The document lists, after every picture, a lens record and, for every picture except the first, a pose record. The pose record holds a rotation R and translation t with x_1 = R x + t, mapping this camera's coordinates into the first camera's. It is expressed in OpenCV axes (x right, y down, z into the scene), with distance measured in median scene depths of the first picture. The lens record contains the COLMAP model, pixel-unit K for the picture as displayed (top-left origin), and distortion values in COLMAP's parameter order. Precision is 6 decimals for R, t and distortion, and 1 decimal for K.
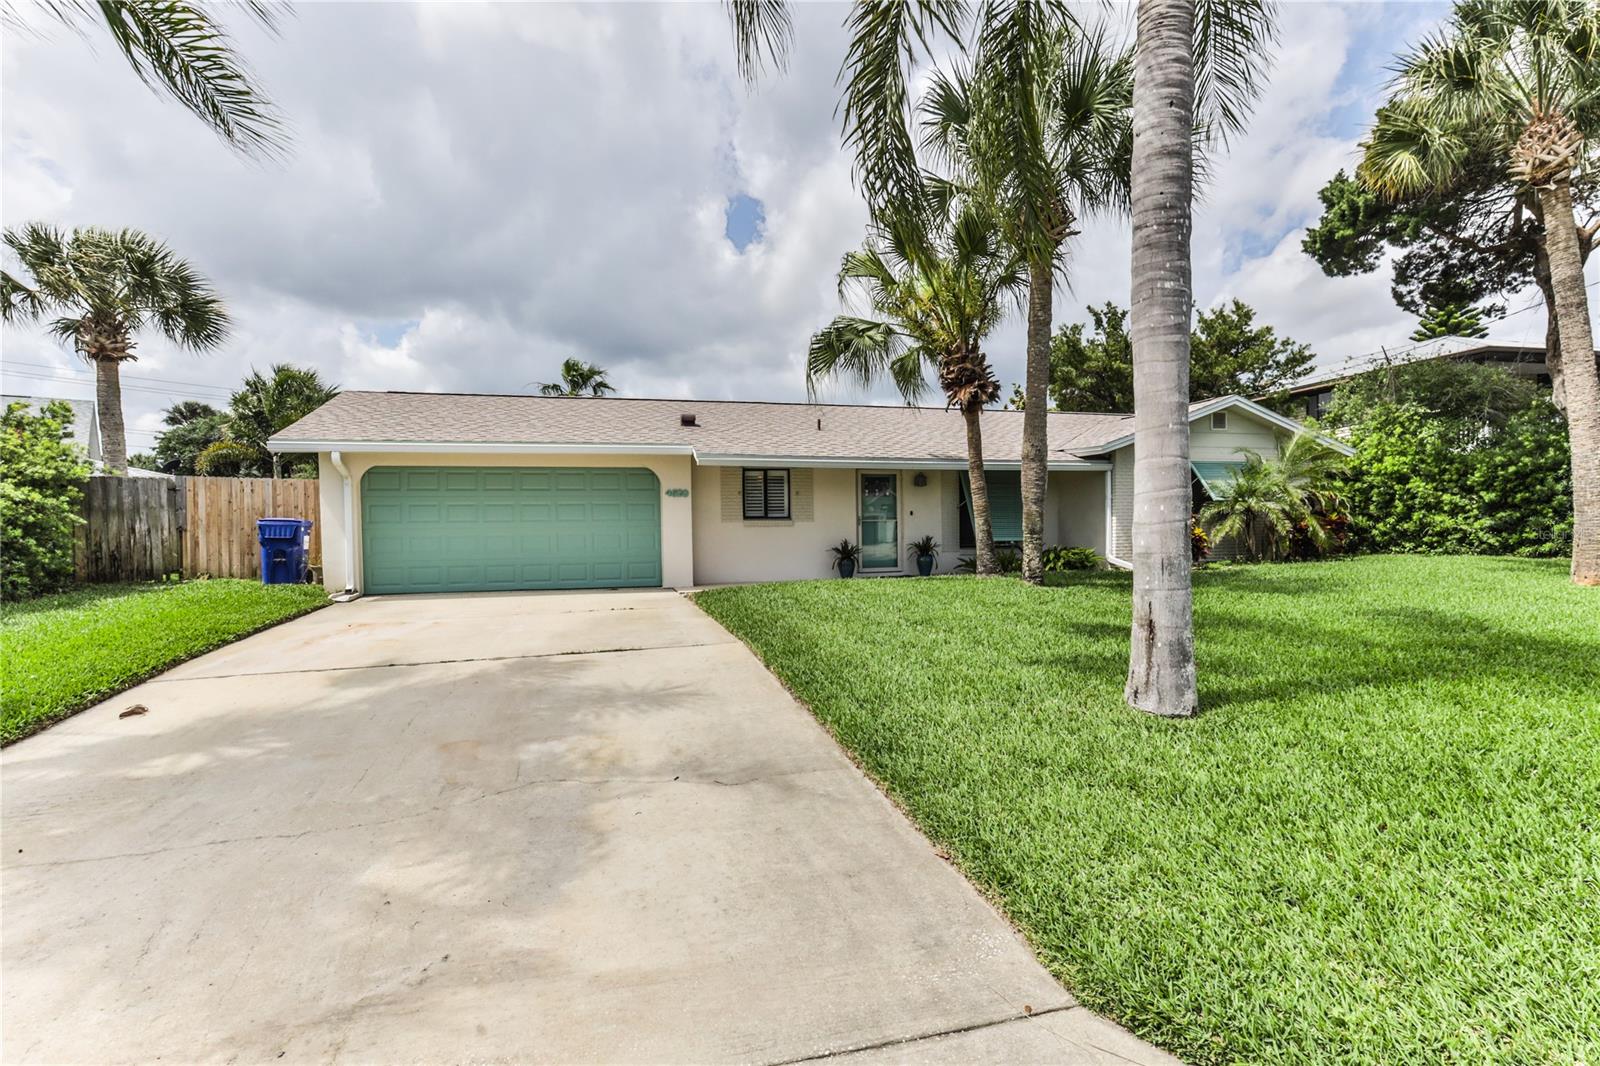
lens RADIAL K [[769.4, 0, 800.0], [0, 769.4, 533.0], [0, 0, 1]] dist [-0.004131, 0.001407]
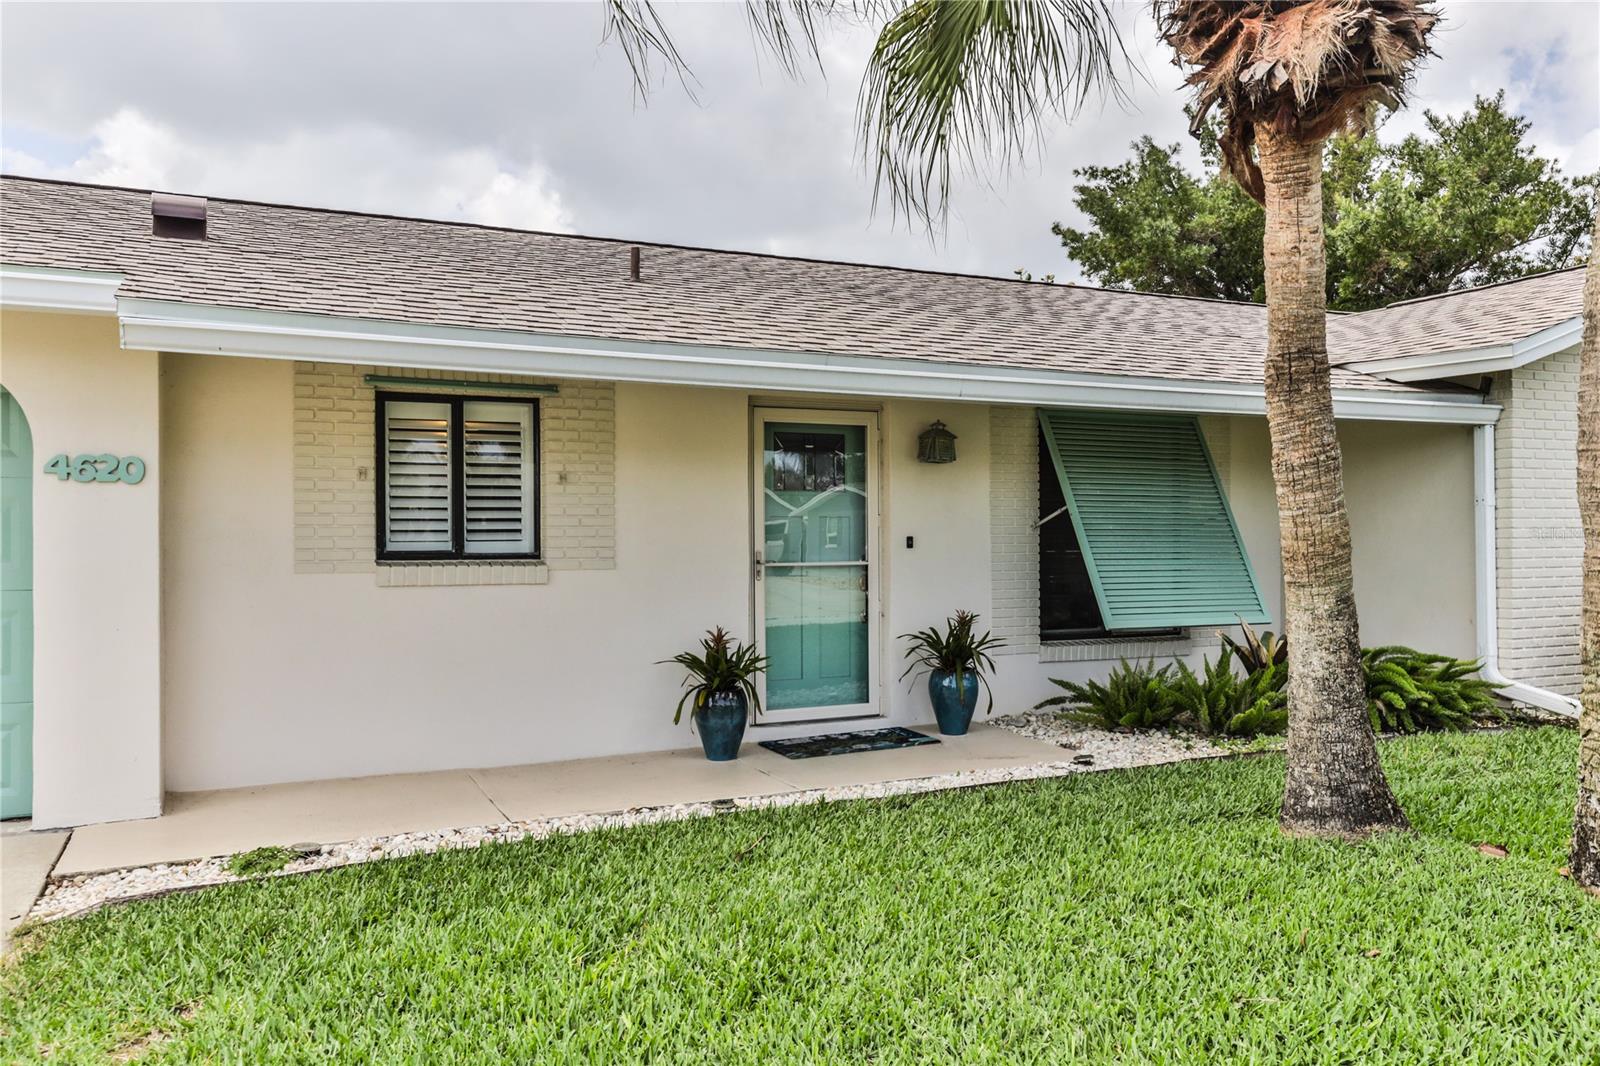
lens RADIAL K [[1234.9, 0, 800.0], [0, 1234.9, 533.0], [0, 0, 1]] dist [0.081814, 0.000661]
pose [[0.988421, 0.006746, 0.151585, 0.015090], [-0.005552, 0.999950, -0.008297, -0.025628], [-0.151633, 0.007359, 0.988409, 0.488438]]
